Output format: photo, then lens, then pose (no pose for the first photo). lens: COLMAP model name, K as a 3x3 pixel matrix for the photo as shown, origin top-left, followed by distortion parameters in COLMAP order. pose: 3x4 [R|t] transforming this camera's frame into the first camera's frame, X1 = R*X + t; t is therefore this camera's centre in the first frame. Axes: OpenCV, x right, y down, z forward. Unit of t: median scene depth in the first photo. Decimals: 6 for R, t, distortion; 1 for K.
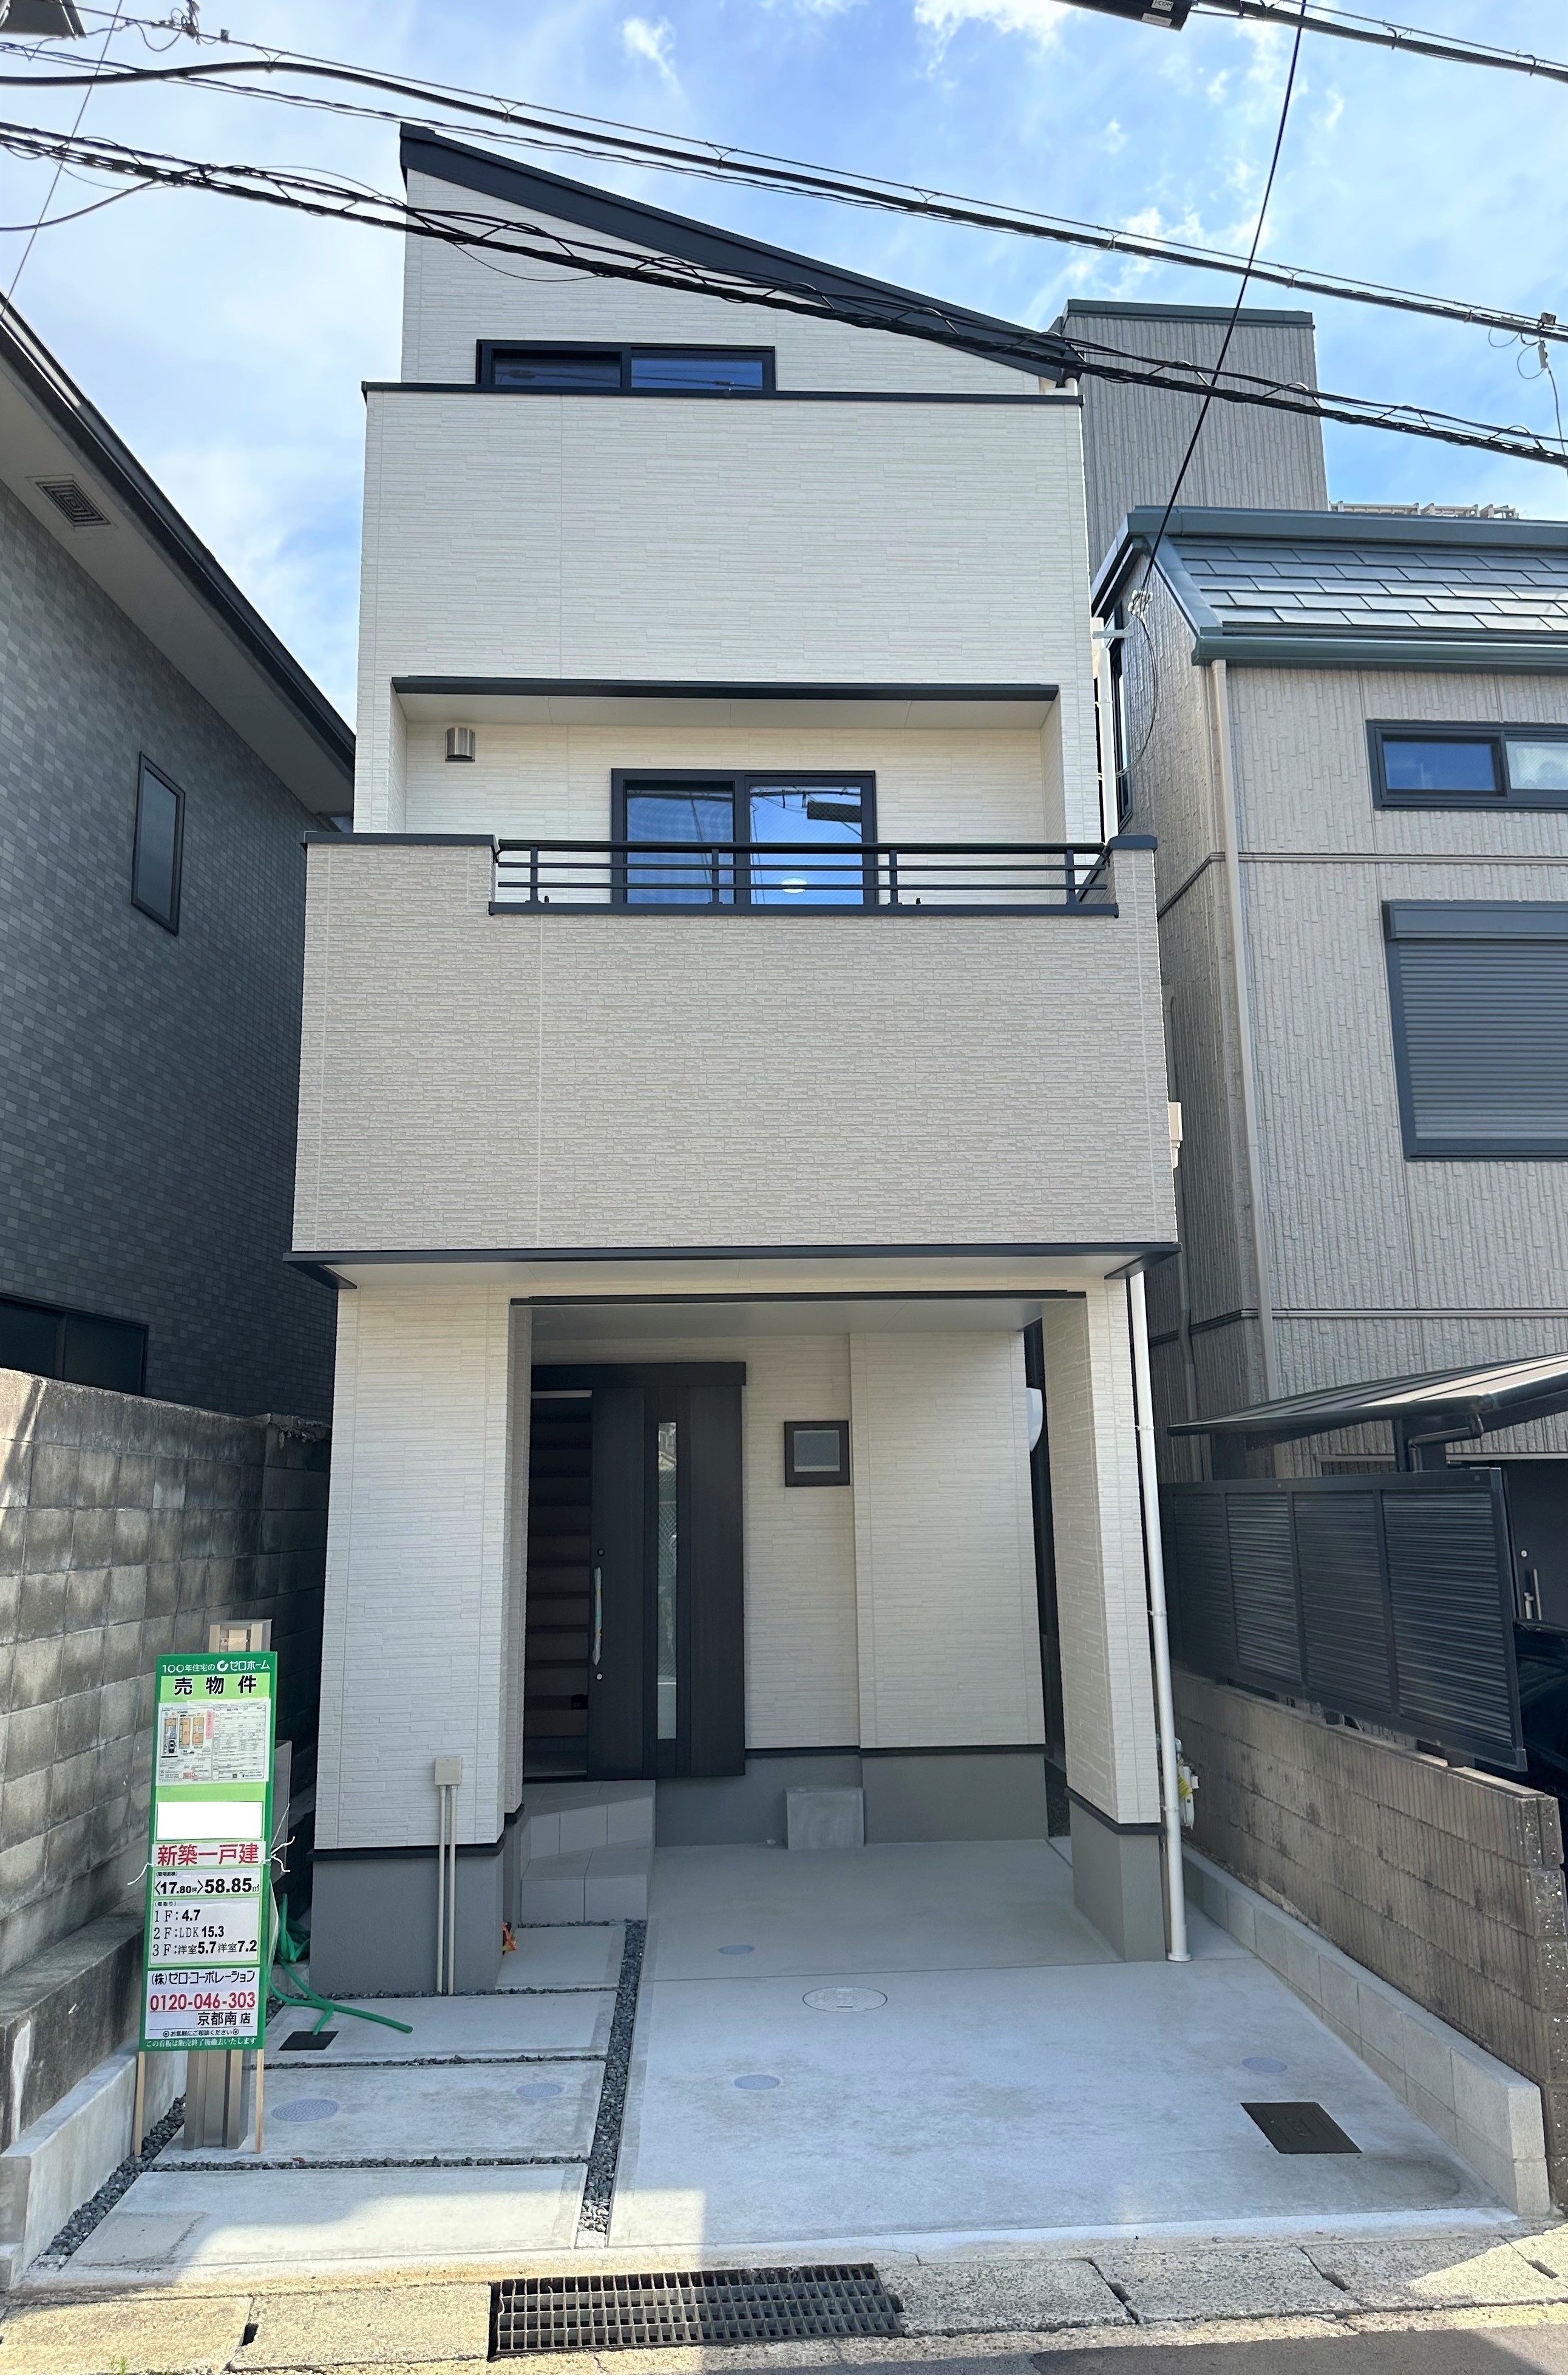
lens RADIAL K [[1755.6, 0, 784.0], [0, 1755.6, 1187.5], [0, 0, 1]] dist [0.000483, -0.005566]
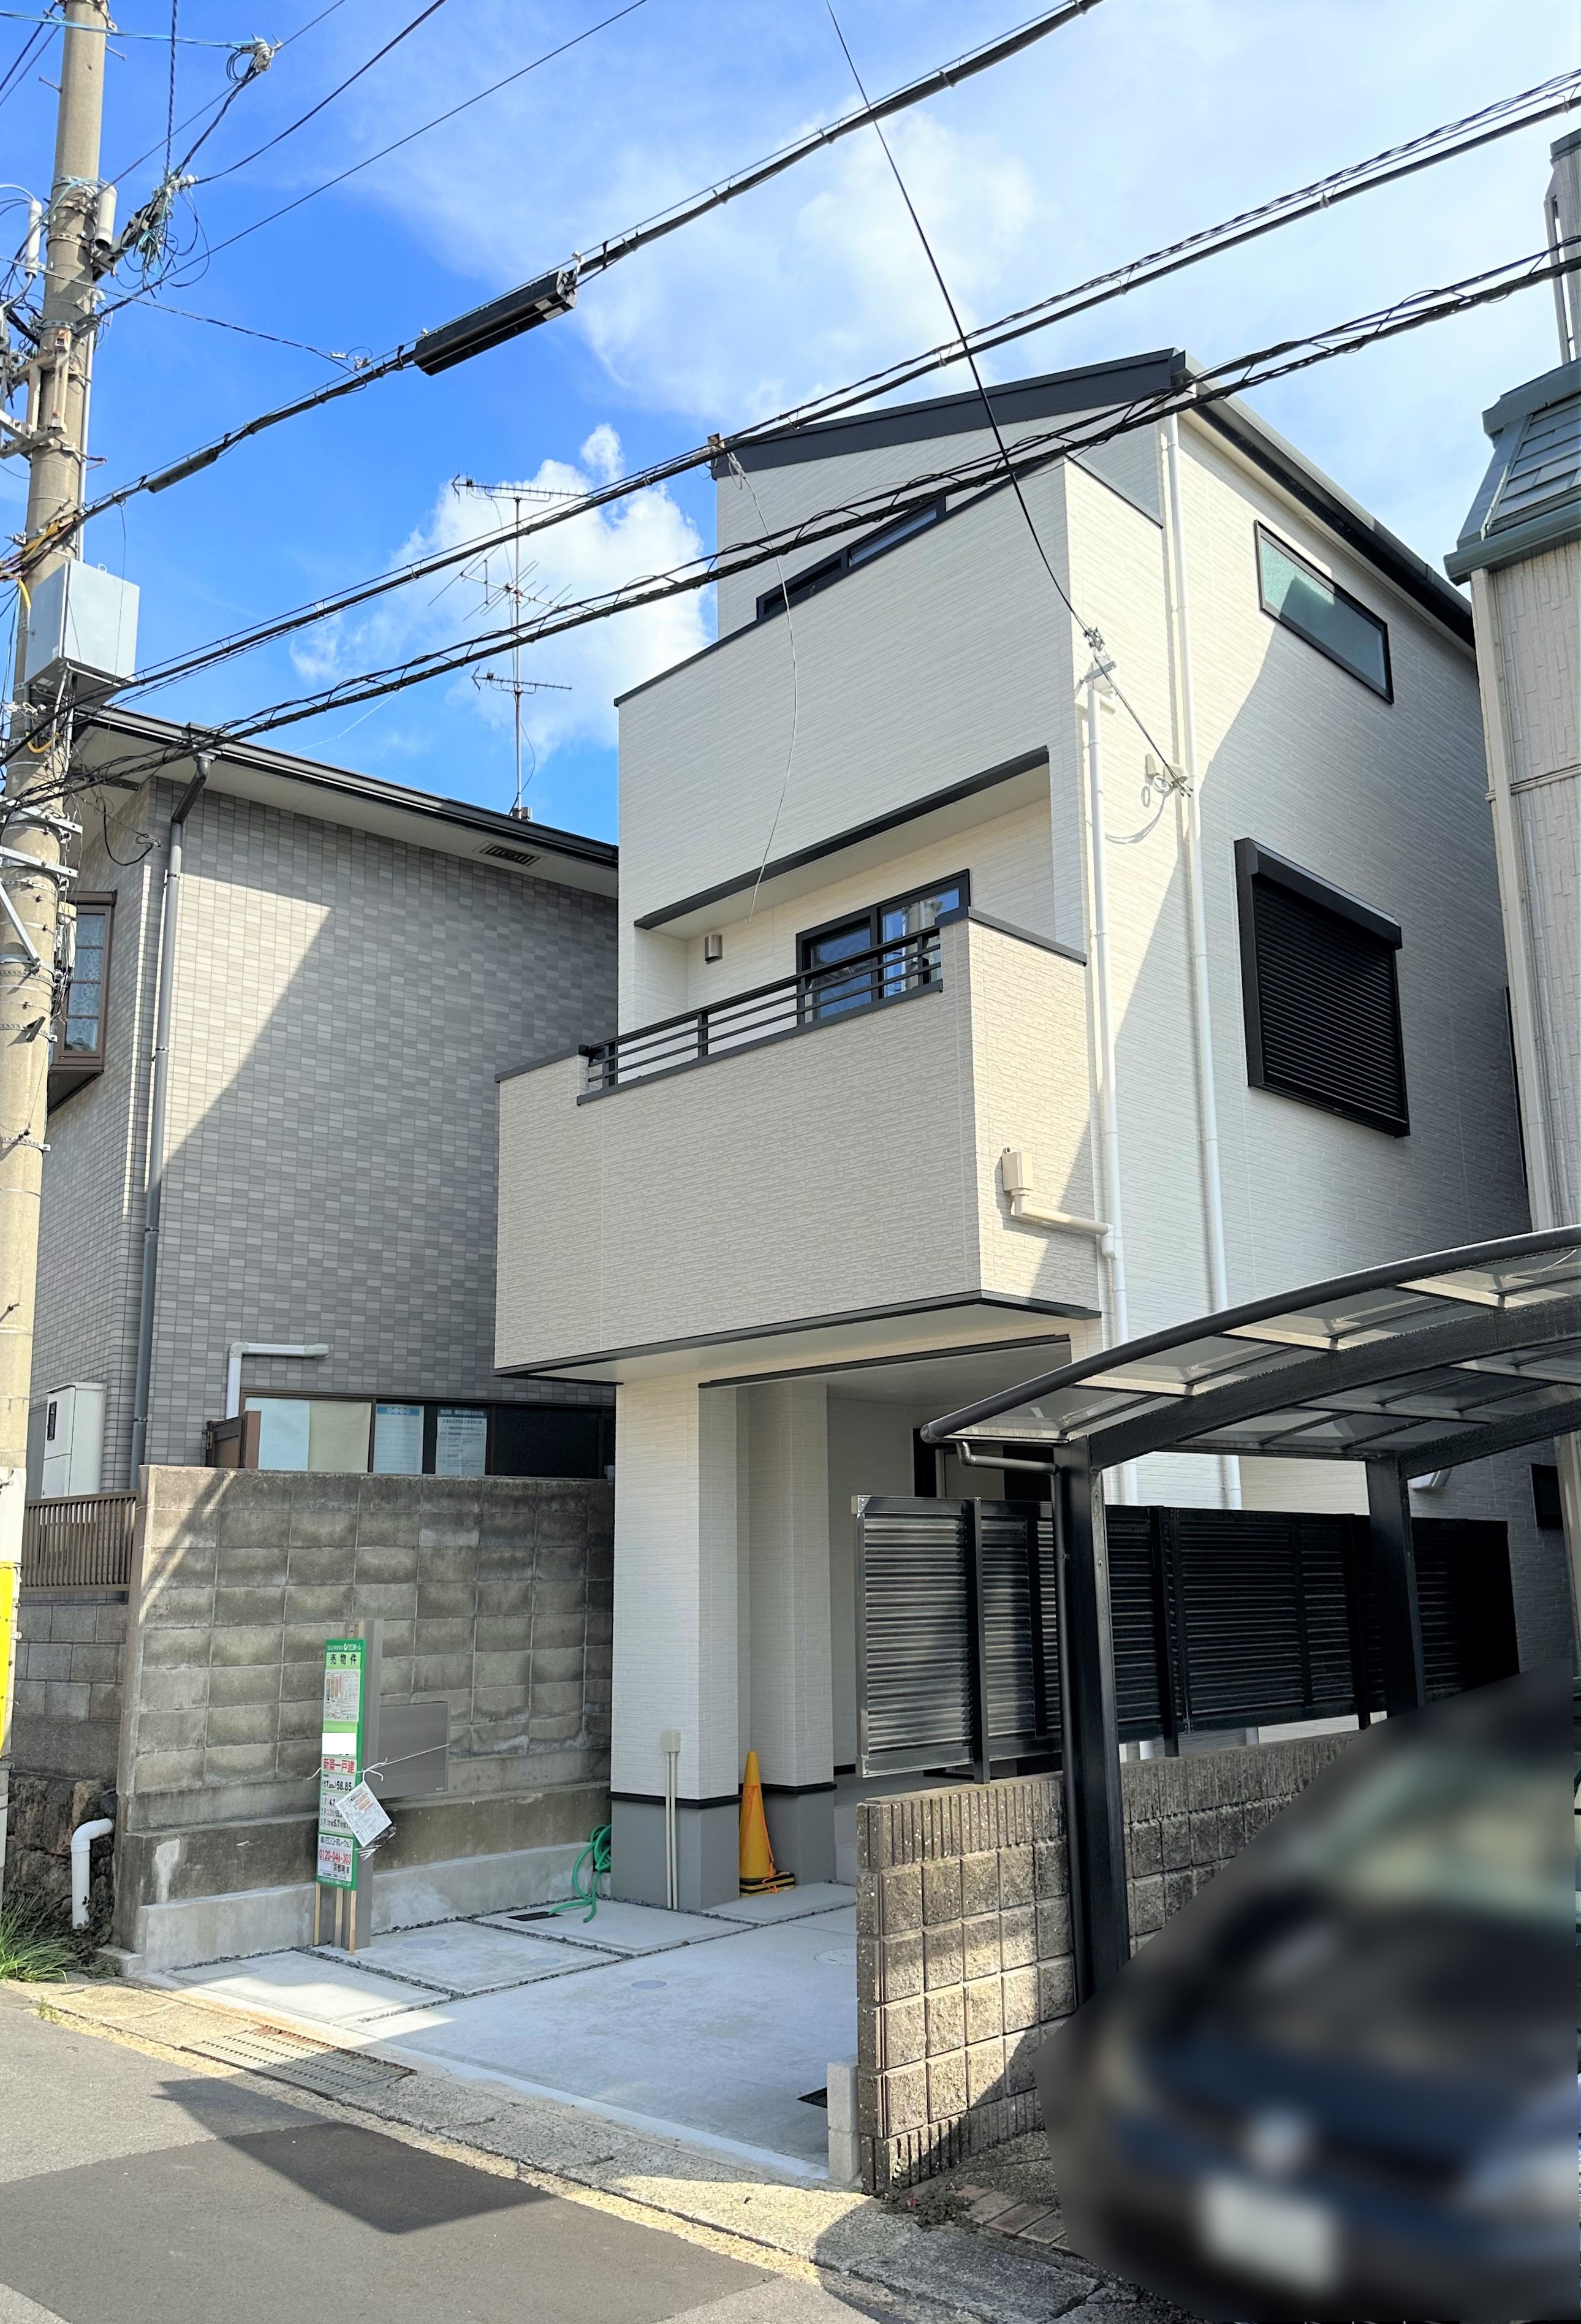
lens RADIAL K [[1731.7, 0, 798.8], [0, 1731.7, 1270.7], [0, 0, 1]] dist [0.074230, -0.167360]
pose [[0.677955, -0.124811, -0.724430, 1.178305], [0.140032, 0.989362, -0.039408, 0.060568], [0.721642, -0.074727, 0.688221, 0.256587]]
